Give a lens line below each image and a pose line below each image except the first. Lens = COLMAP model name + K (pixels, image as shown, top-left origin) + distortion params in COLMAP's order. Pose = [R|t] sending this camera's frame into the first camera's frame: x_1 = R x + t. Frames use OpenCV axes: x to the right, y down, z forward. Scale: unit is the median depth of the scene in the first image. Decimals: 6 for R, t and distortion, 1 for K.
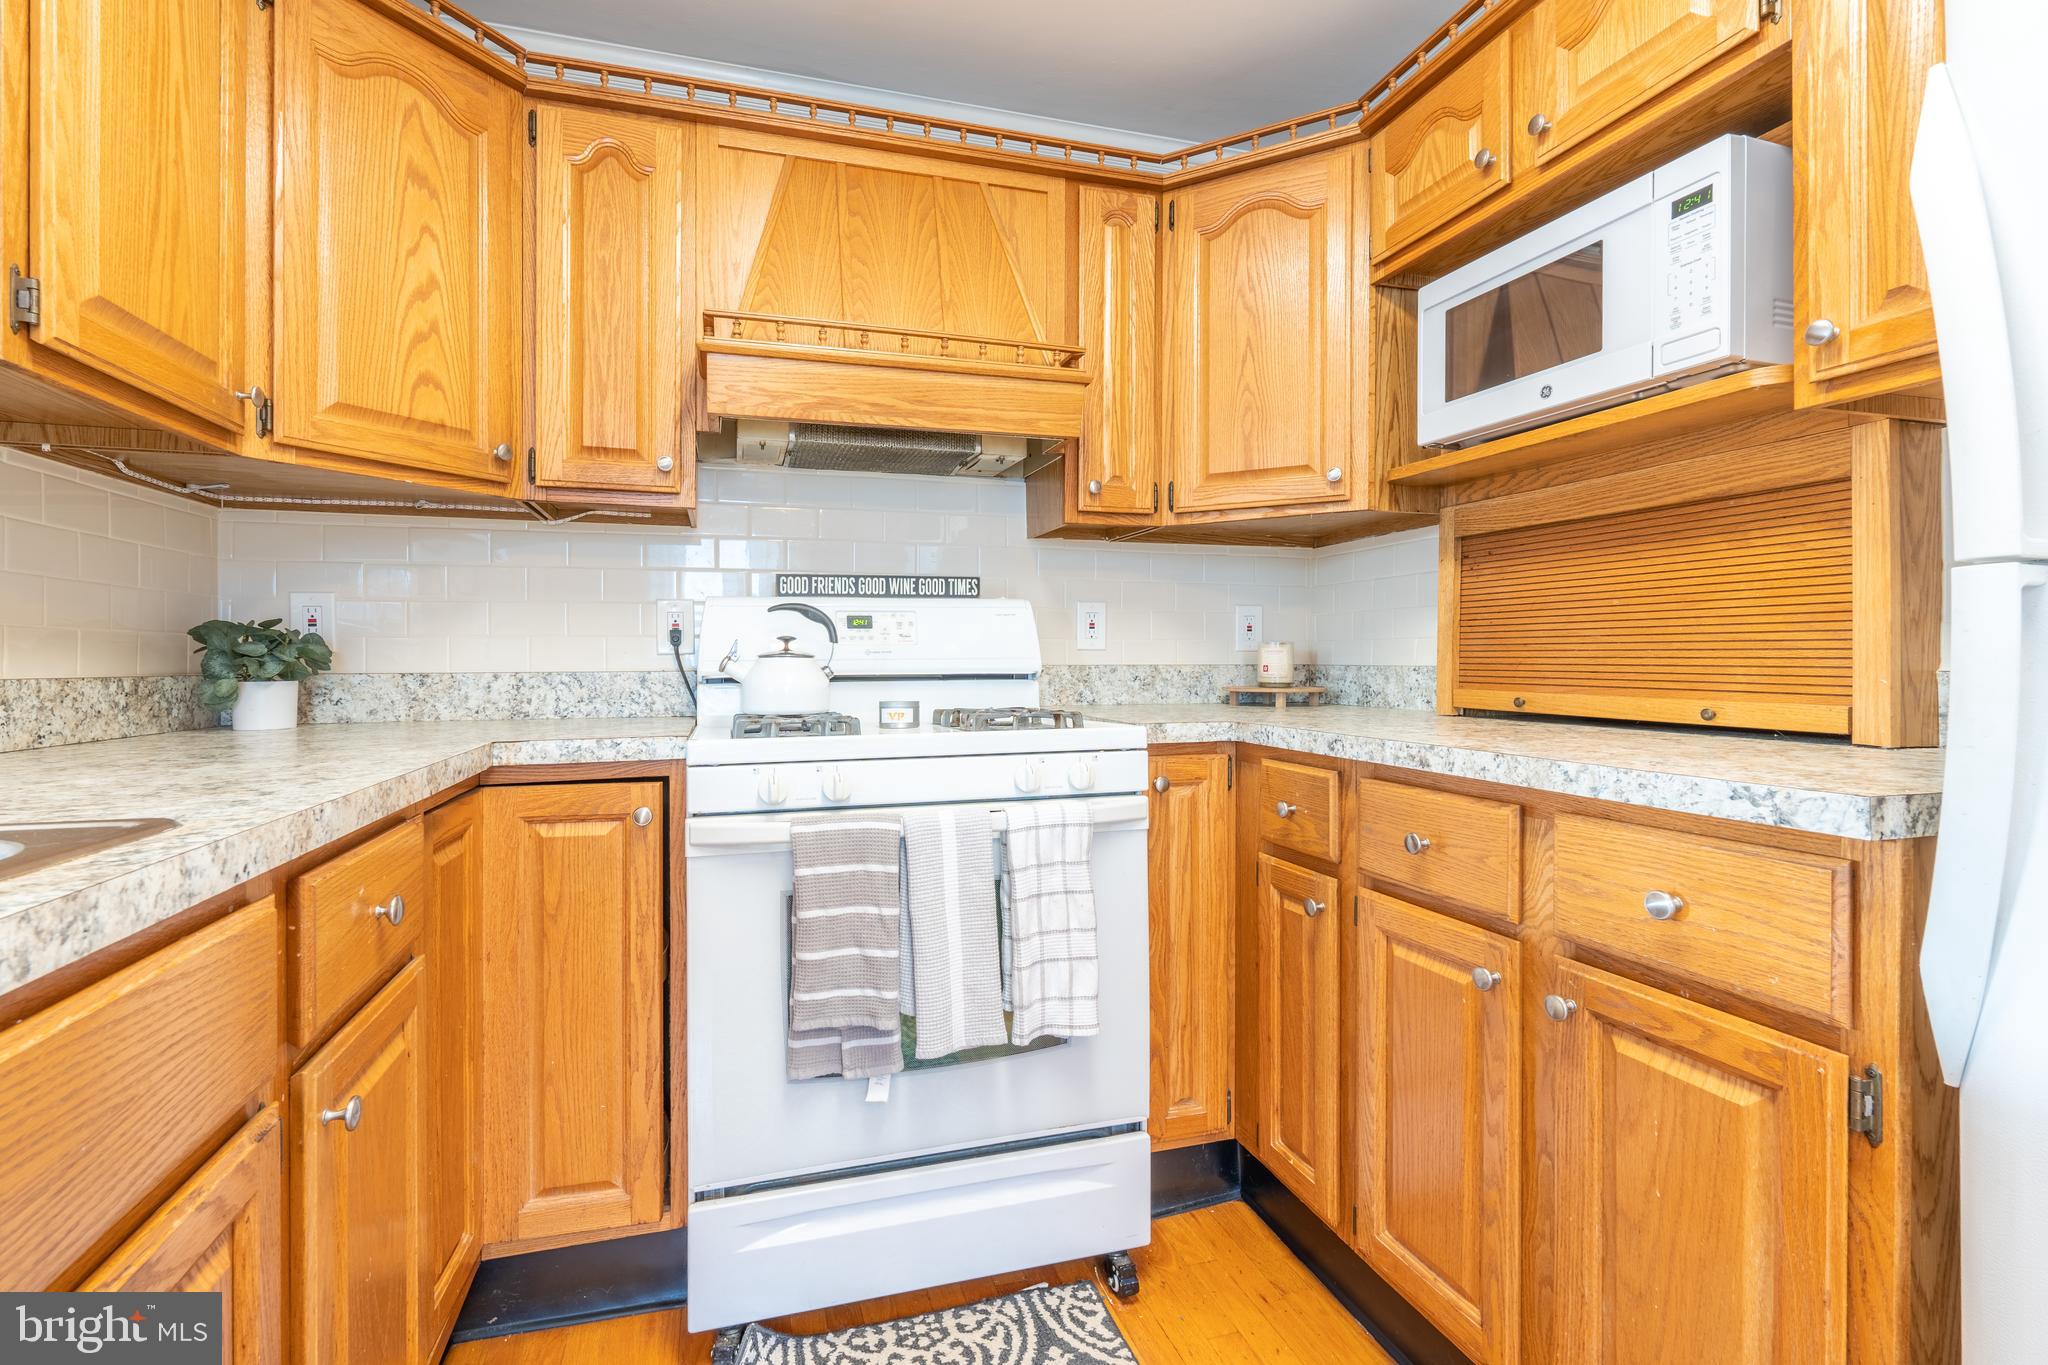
lens RADIAL K [[907.9, 0, 1022.4], [0, 907.9, 655.7], [0, 0, 1]] dist [-0.002108, 0.000638]
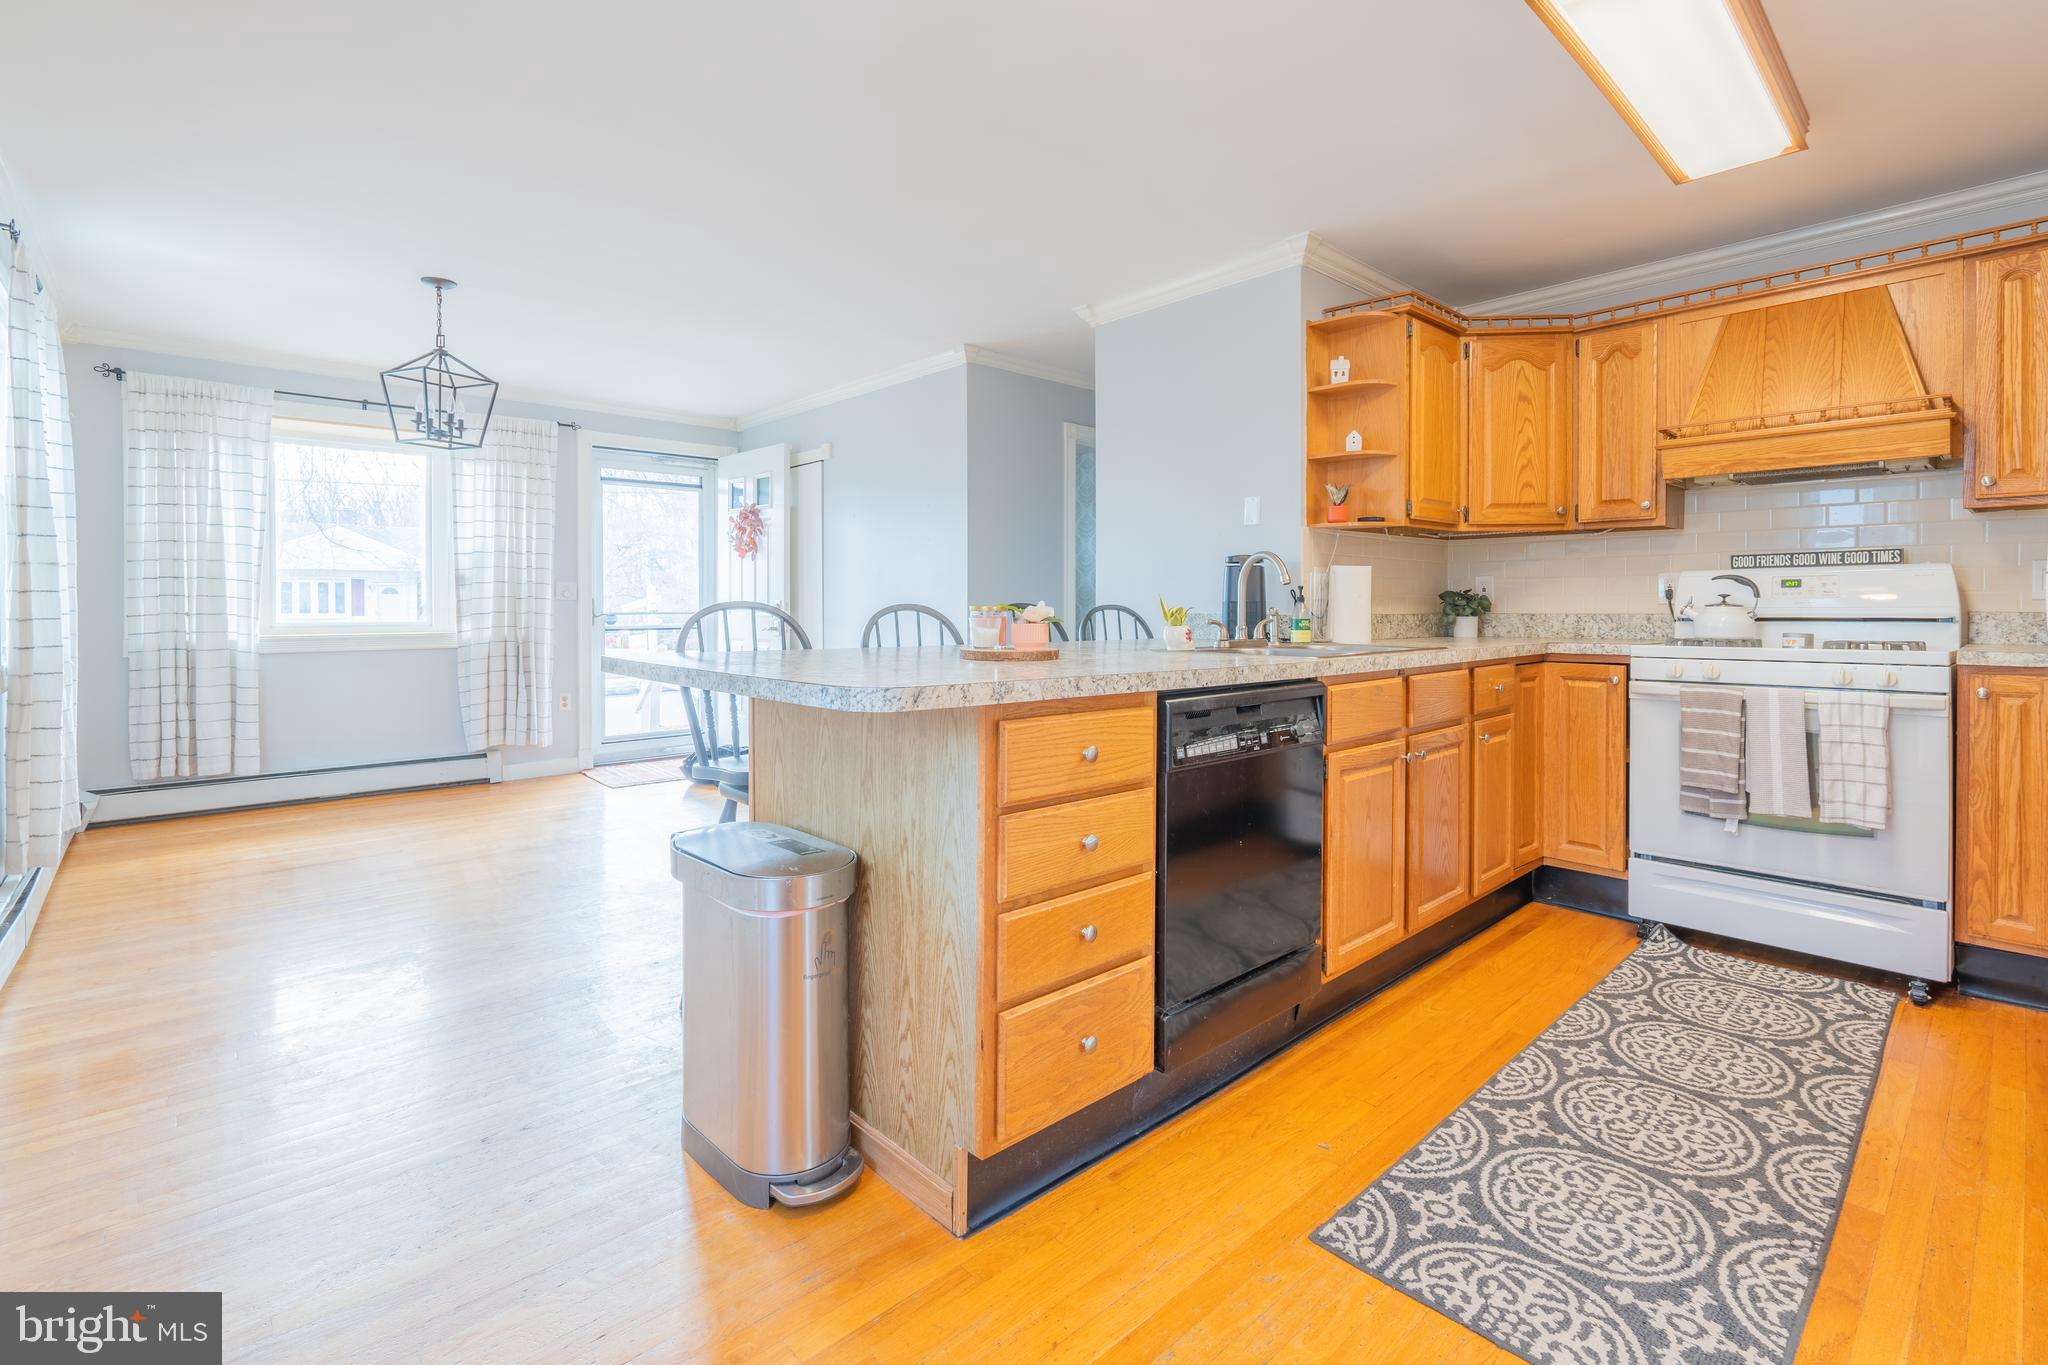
lens RADIAL K [[907.9, 0, 1033.0], [0, 907.9, 620.4], [0, 0, 1]] dist [-0.002108, 0.000638]
pose [[0.420132, 0.015788, -0.907326, 0.833274], [0.005291, 0.999789, 0.019847, -0.013956], [0.907447, -0.013139, 0.419960, -1.011251]]
